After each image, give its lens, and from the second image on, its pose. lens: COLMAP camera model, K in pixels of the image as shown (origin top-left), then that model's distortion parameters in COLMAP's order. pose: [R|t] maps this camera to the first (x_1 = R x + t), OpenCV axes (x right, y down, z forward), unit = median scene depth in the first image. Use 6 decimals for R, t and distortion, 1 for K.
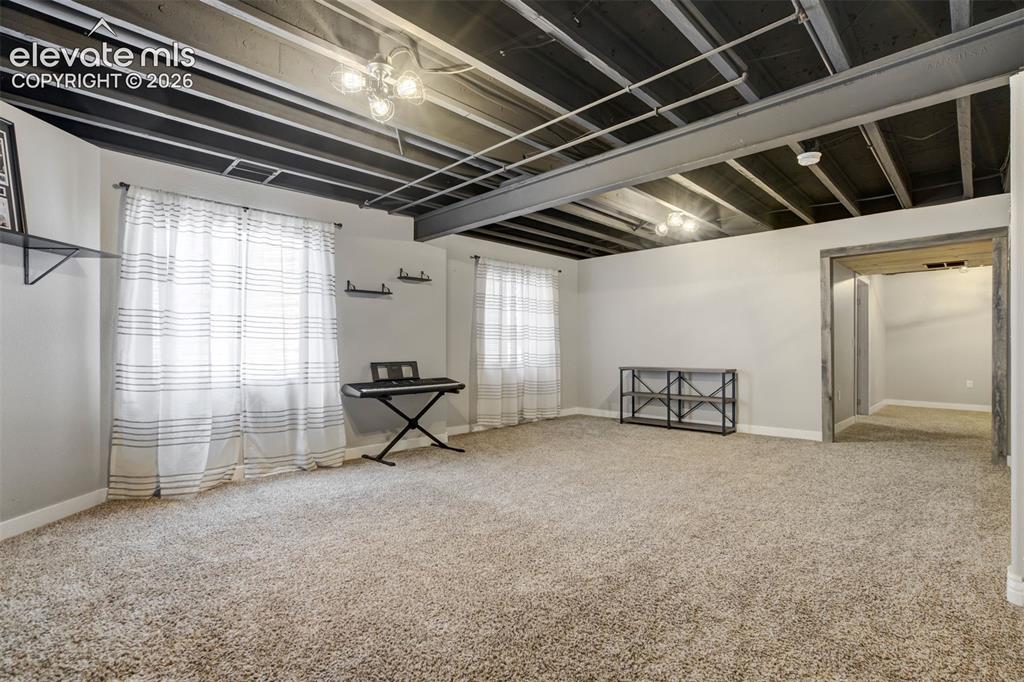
lens RADIAL K [[478.3, 0, 532.8], [0, 478.3, 346.2], [0, 0, 1]] dist [-0.037484, 0.018958]
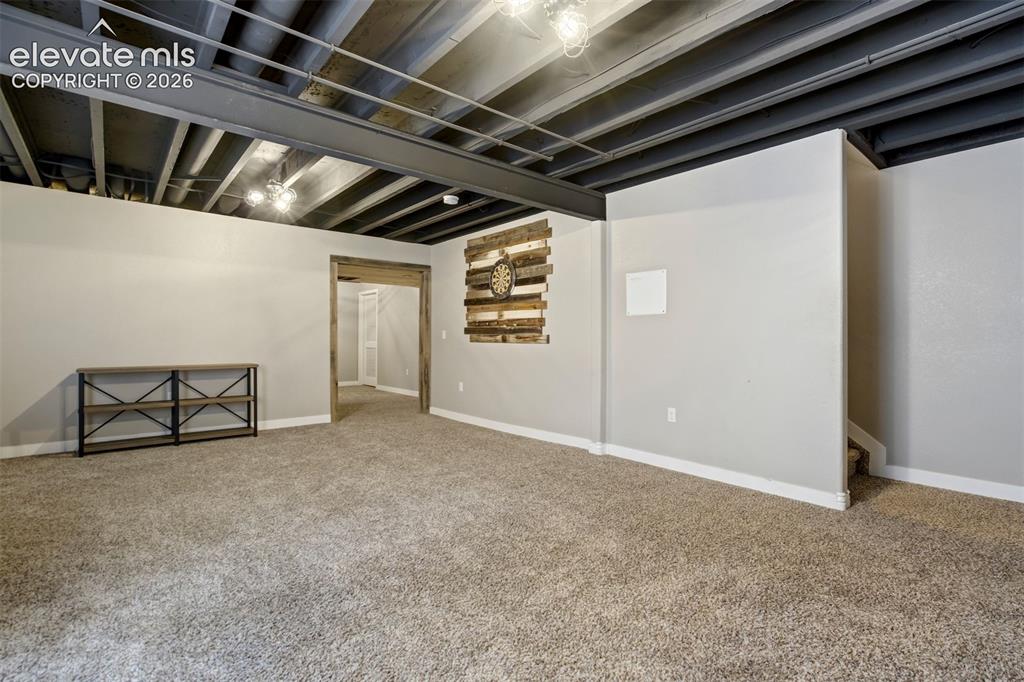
lens RADIAL K [[478.3, 0, 508.9], [0, 478.3, 339.8], [0, 0, 1]] dist [-0.037484, 0.018958]
pose [[0.101308, 0.004368, 0.994846, -0.445027], [-0.006827, 0.999970, -0.003695, 0.002110], [-0.994832, -0.006418, 0.101335, 0.414613]]
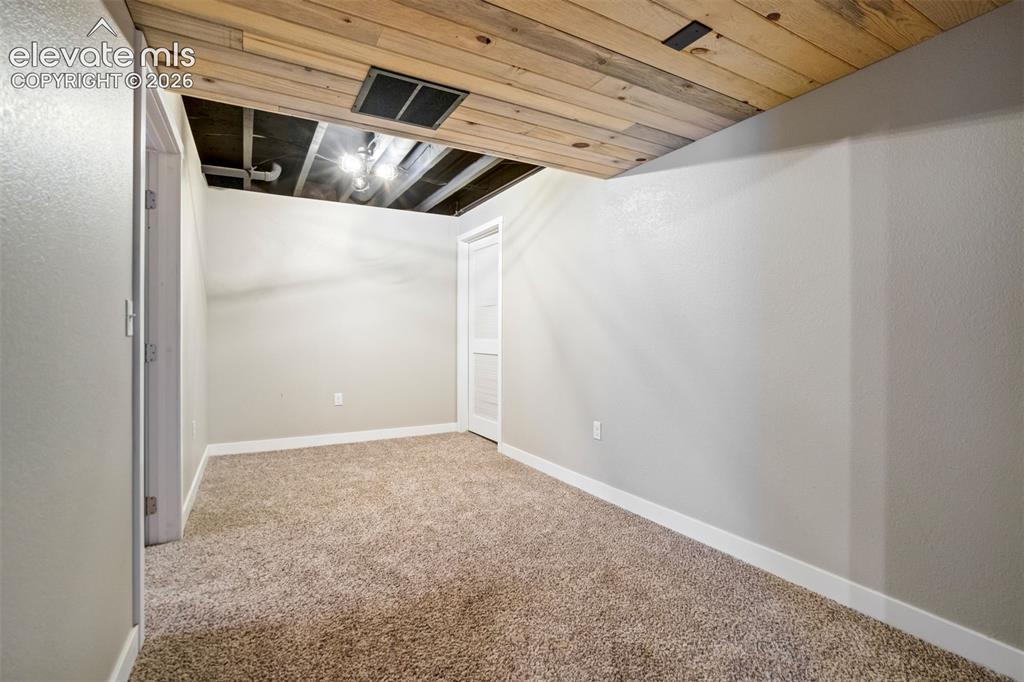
lens RADIAL K [[478.3, 0, 512.2], [0, 478.3, 337.1], [0, 0, 1]] dist [-0.037484, 0.018958]
pose [[0.285640, -0.004042, 0.958328, 0.581986], [-0.002626, 0.999984, 0.005000, -0.002372], [-0.958333, -0.003945, 0.285625, 0.863833]]
